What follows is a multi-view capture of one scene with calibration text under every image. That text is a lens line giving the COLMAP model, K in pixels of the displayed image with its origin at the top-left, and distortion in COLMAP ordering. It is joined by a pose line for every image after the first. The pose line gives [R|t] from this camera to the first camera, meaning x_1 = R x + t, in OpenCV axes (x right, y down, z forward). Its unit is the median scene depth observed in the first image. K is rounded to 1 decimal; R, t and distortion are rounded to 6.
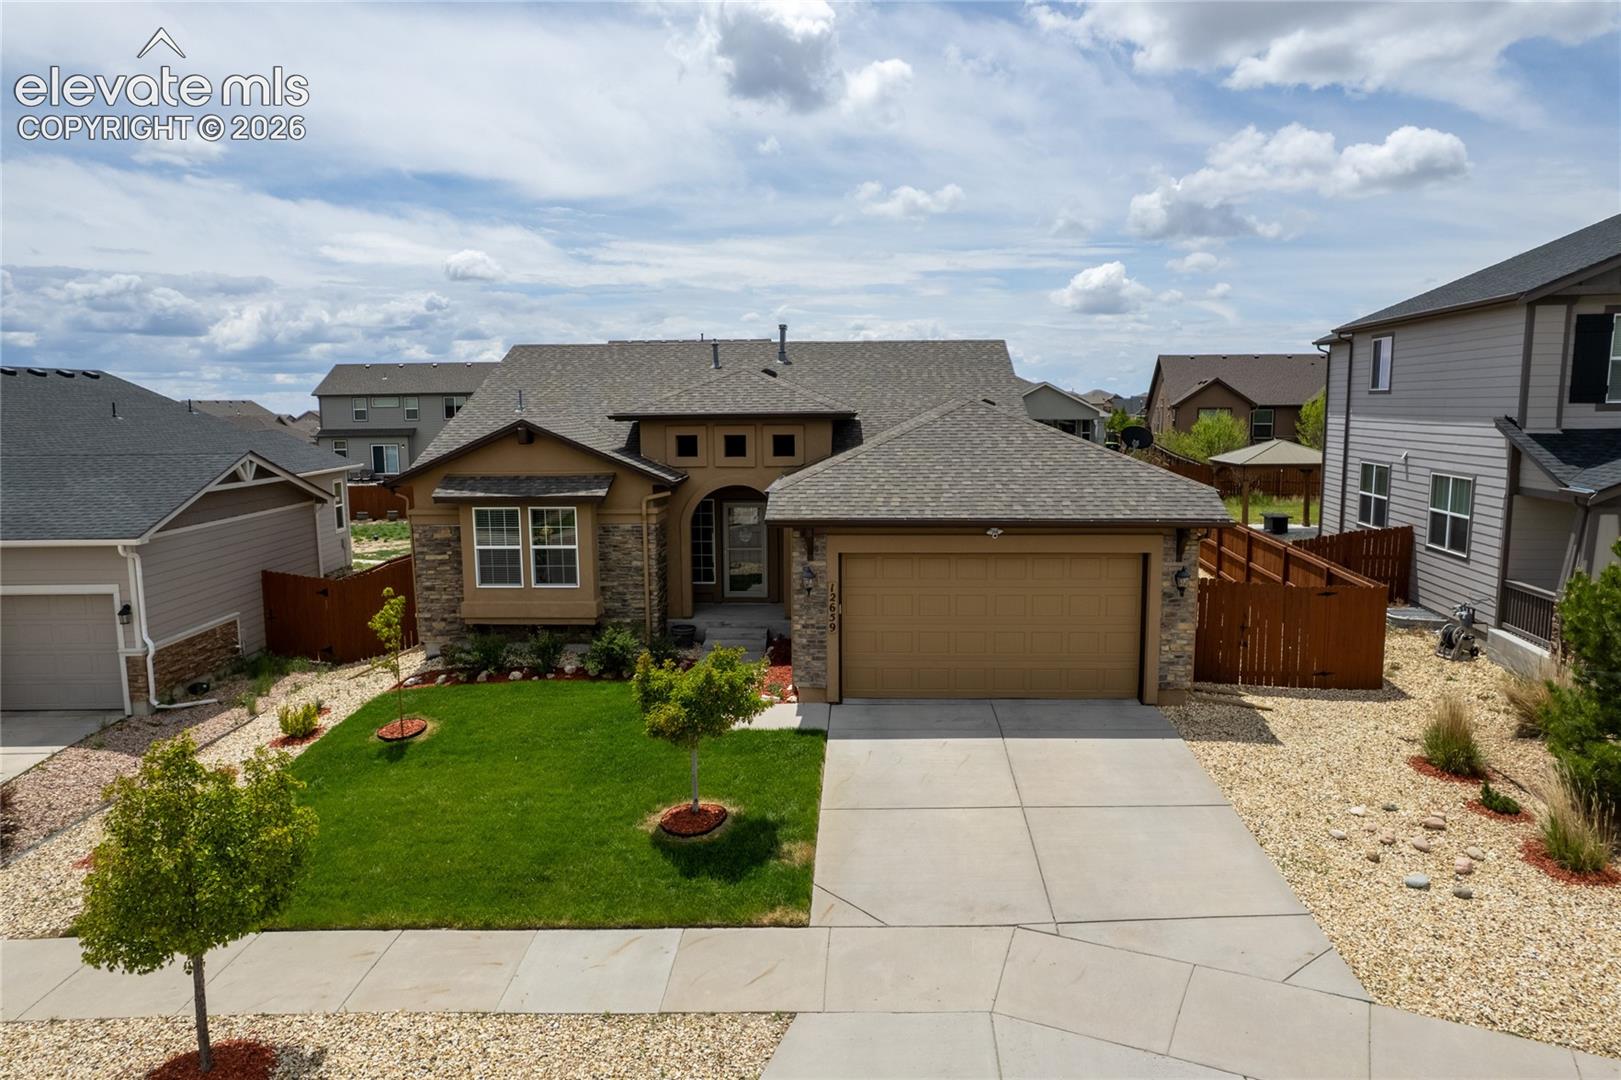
lens RADIAL K [[1061.4, 0, 810.7], [0, 1061.4, 540.6], [0, 0, 1]] dist [-0.031865, 0.007213]
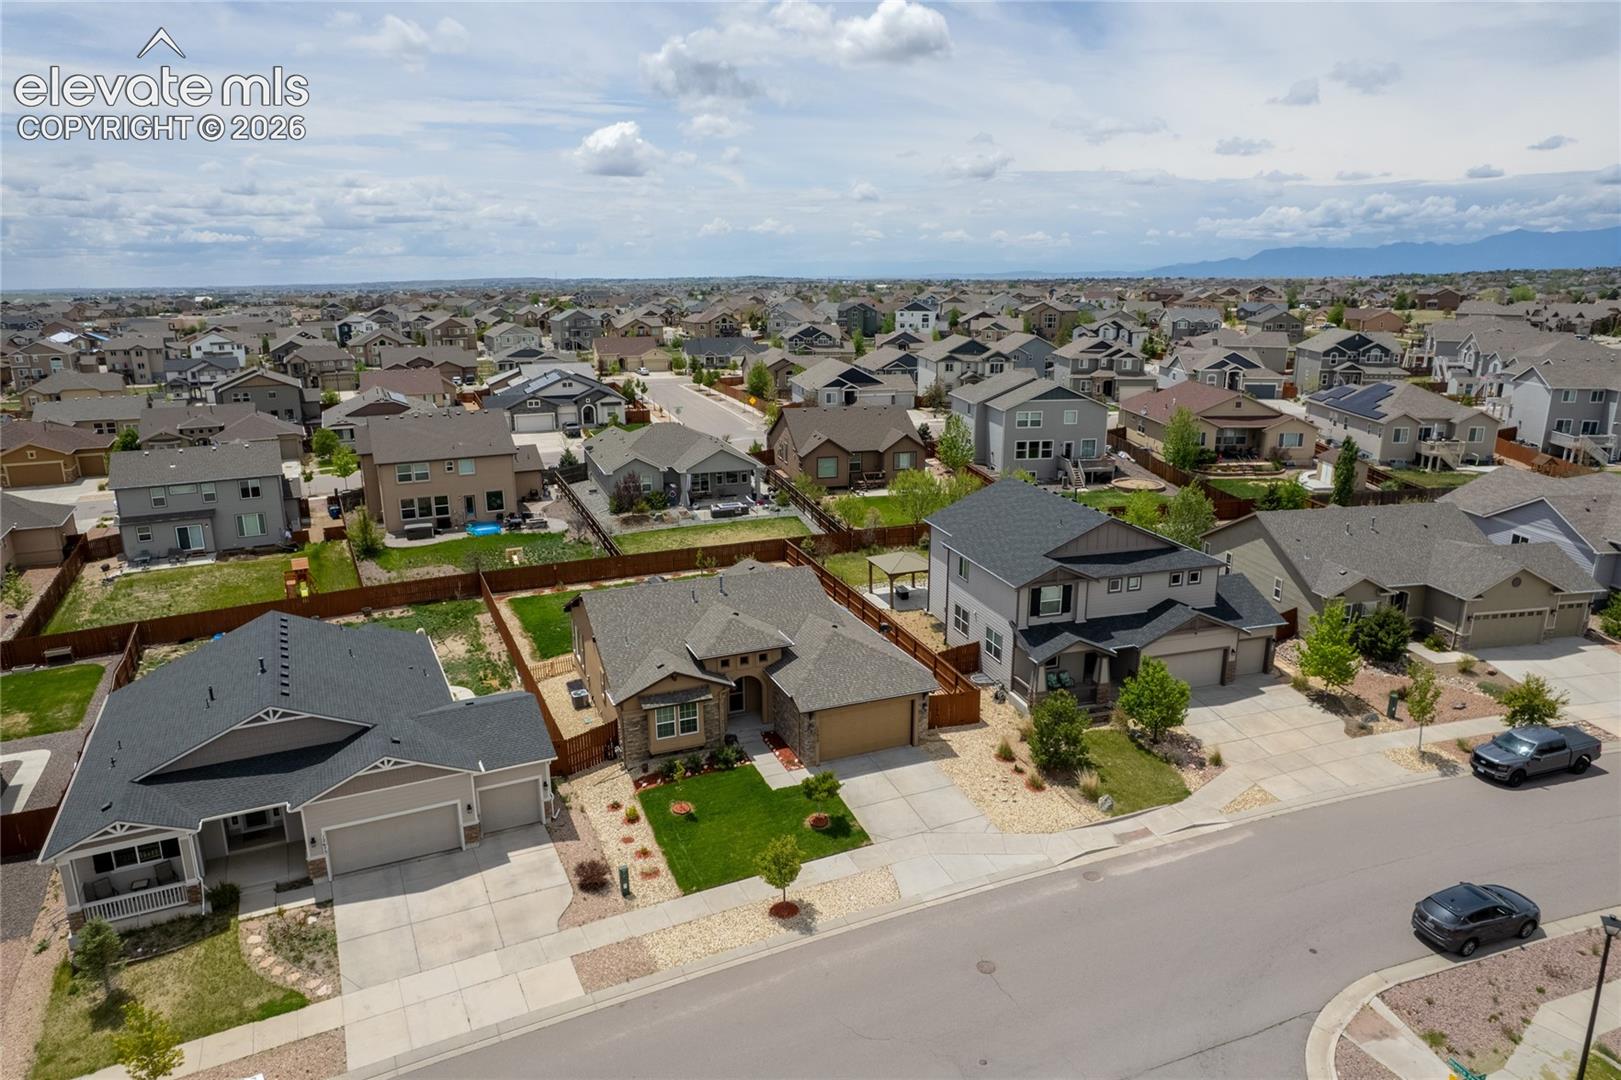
lens RADIAL K [[1061.4, 0, 811.3], [0, 1061.4, 539.6], [0, 0, 1]] dist [-0.031865, 0.007213]
pose [[0.906440, -0.110254, 0.407689, -1.011585], [0.059098, 0.988938, 0.136047, -0.776594], [-0.418179, -0.099224, 0.902929, -1.396253]]
